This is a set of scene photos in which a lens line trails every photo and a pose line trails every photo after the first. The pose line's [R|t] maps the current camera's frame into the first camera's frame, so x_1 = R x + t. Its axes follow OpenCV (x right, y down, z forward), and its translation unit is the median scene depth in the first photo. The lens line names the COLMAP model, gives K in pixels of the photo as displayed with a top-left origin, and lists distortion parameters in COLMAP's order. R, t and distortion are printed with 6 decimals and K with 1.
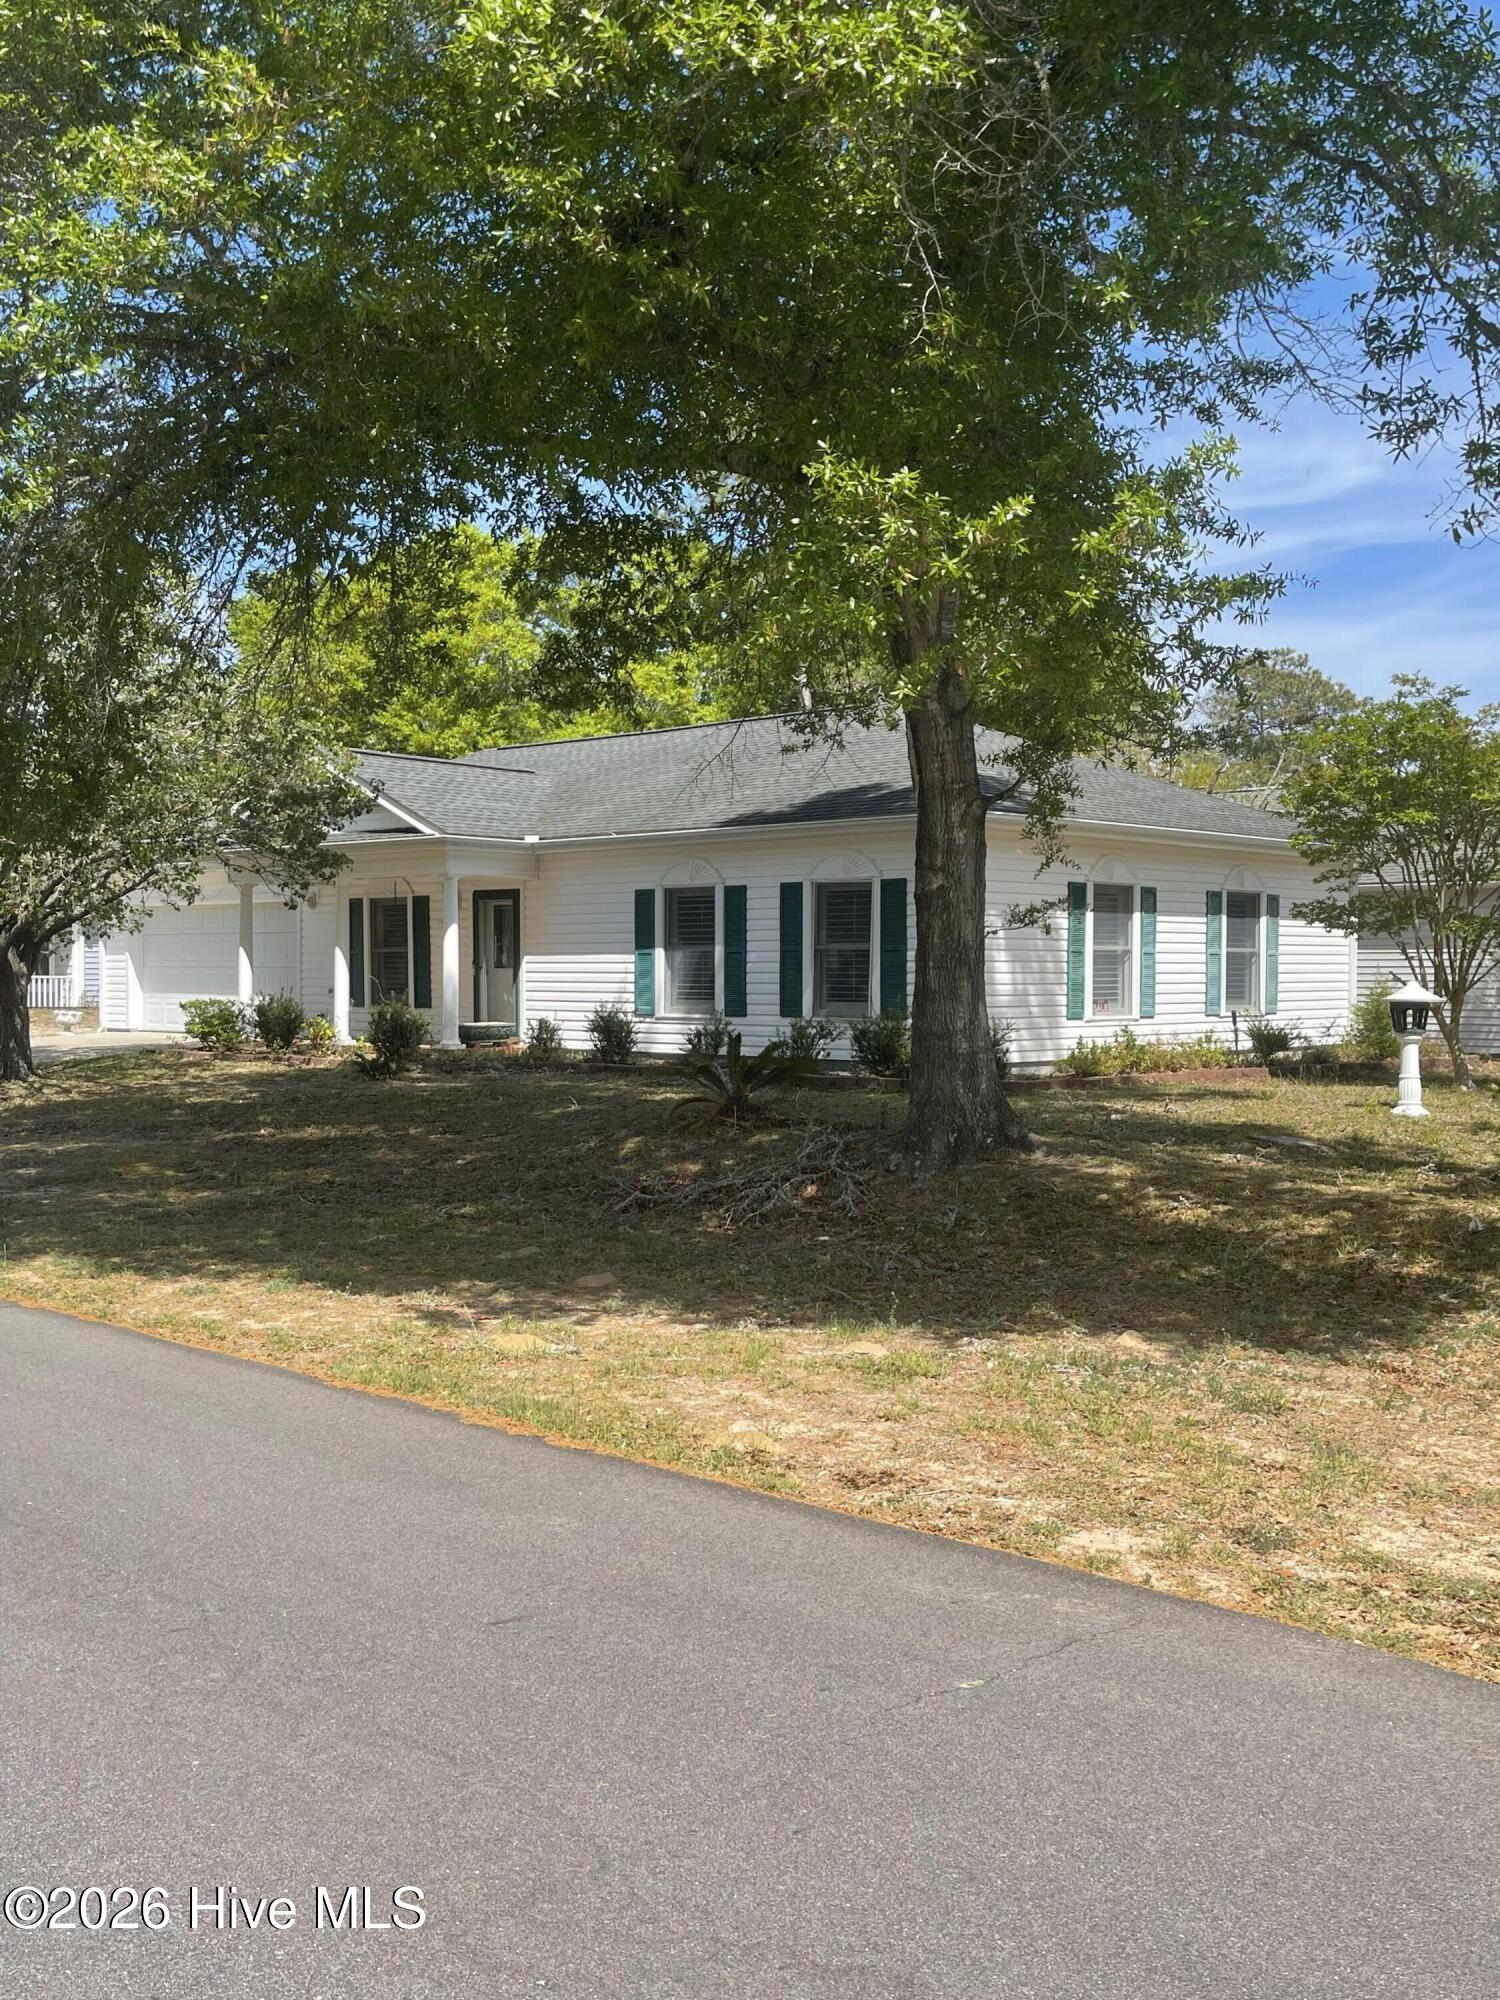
lens RADIAL K [[1951.6, 0, 748.5], [0, 1951.6, 998.4], [0, 0, 1]] dist [0.004853, 0.000000]
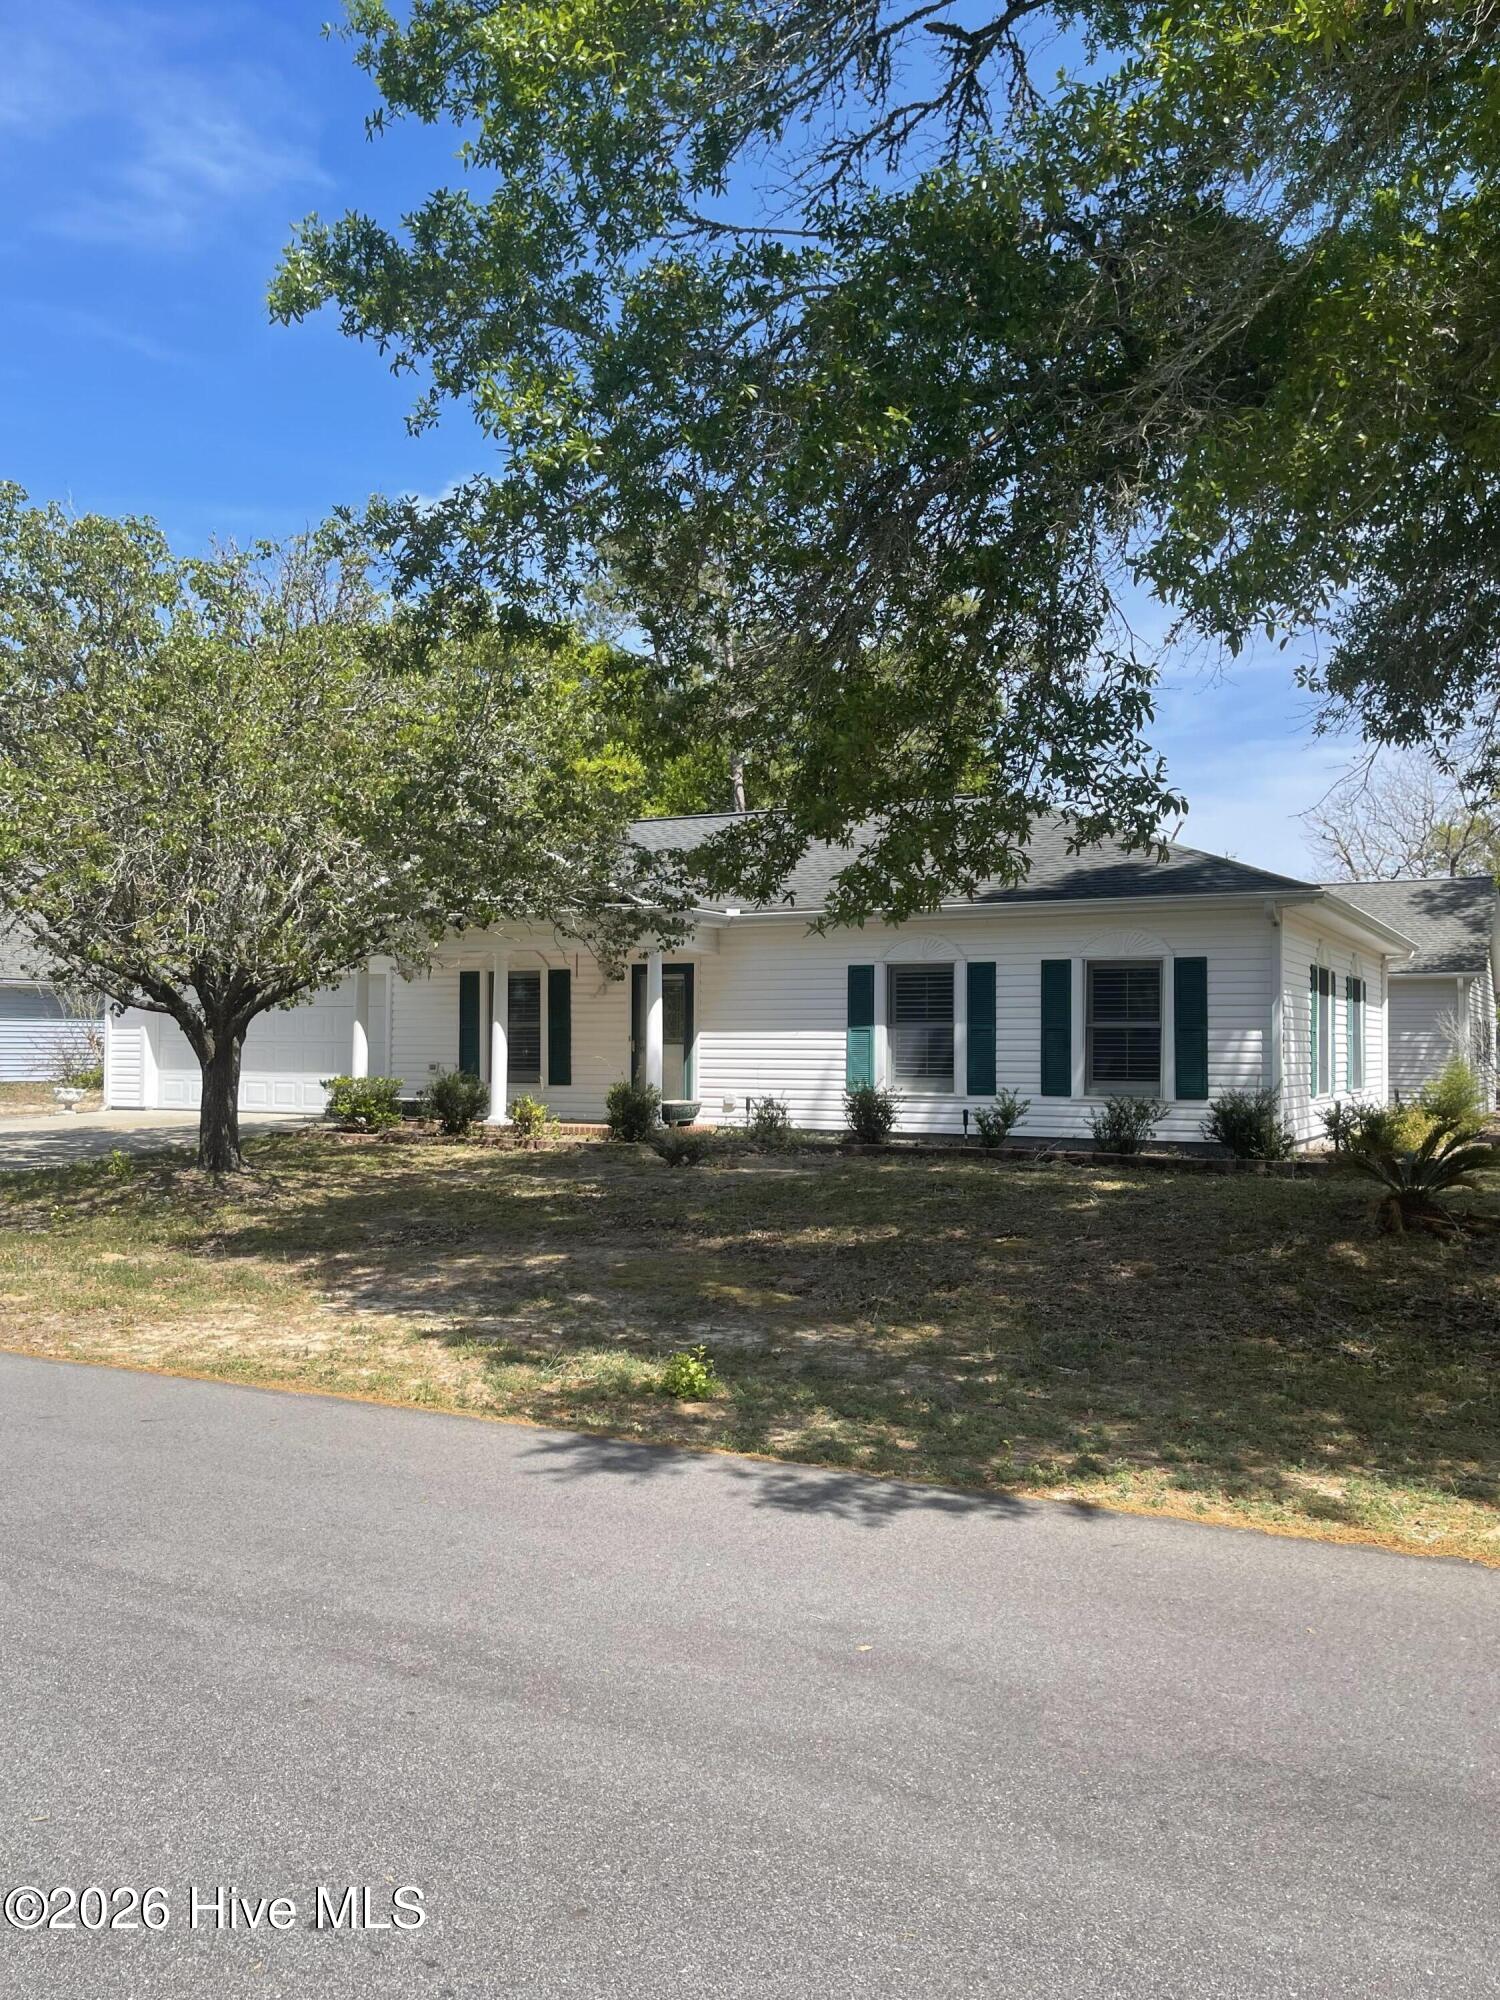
lens RADIAL K [[1545.6, 0, 751.4], [0, 1545.6, 1001.1], [0, 0, 1]] dist [-0.002376, -0.000433]
pose [[0.960644, 0.013878, 0.277434, -0.328950], [-0.001220, 0.998952, -0.045745, -0.002202], [-0.277778, 0.043606, 0.959655, 0.273513]]
